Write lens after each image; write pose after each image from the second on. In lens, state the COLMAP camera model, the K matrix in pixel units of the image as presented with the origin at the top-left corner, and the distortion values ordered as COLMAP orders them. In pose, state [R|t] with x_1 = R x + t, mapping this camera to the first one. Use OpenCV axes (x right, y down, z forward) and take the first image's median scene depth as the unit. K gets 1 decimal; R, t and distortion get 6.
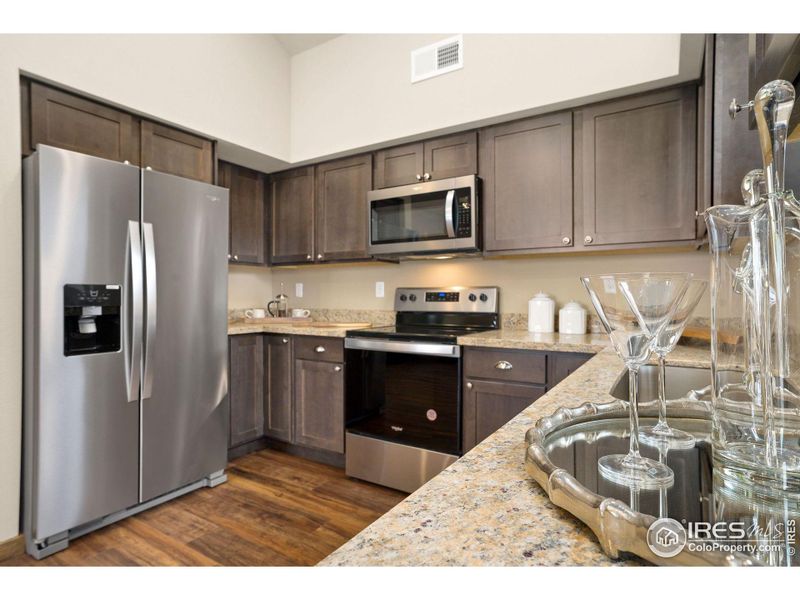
lens RADIAL K [[431.9, 0, 420.2], [0, 431.9, 295.7], [0, 0, 1]] dist [-0.031452, 0.018659]
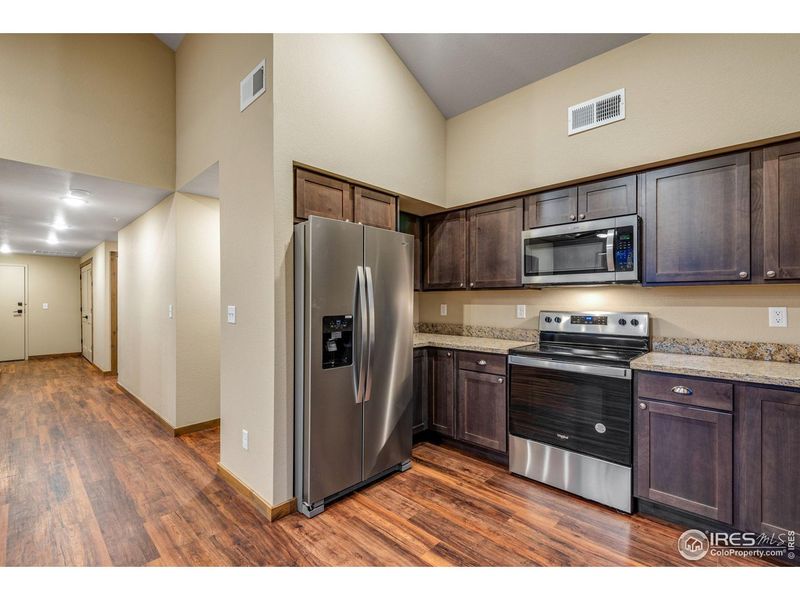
lens RADIAL K [[364.2, 0, 400.9], [0, 364.2, 299.2], [0, 0, 1]] dist [0.012290, -0.002336]
pose [[0.975391, -0.002364, -0.220468, -0.240896], [0.001468, 0.999990, -0.004226, -0.054156], [0.220476, 0.003799, 0.975385, -0.053707]]
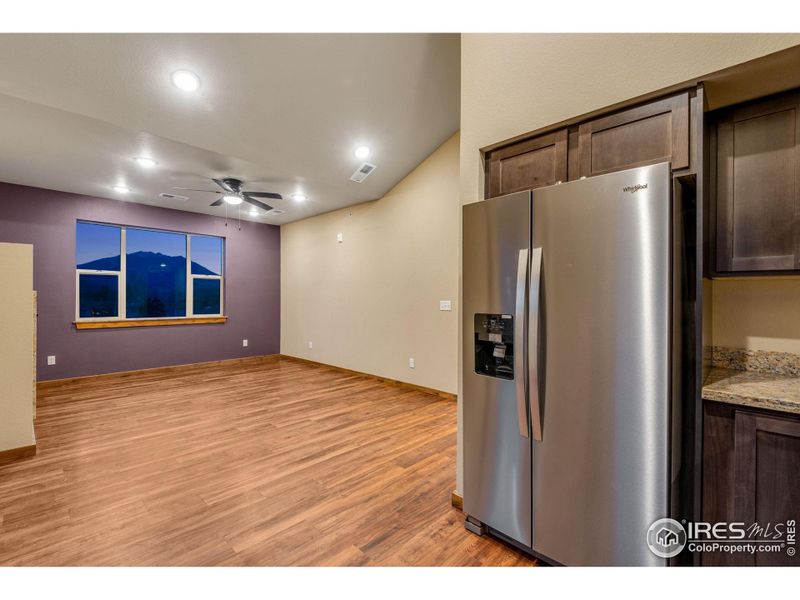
lens RADIAL K [[364.2, 0, 392.1], [0, 364.2, 301.5], [0, 0, 1]] dist [0.012290, -0.002336]
pose [[-0.253726, 0.003855, -0.967269, 0.158083], [-0.008896, 0.999940, 0.006319, -0.046830], [0.967235, 0.010208, -0.253676, 0.739396]]
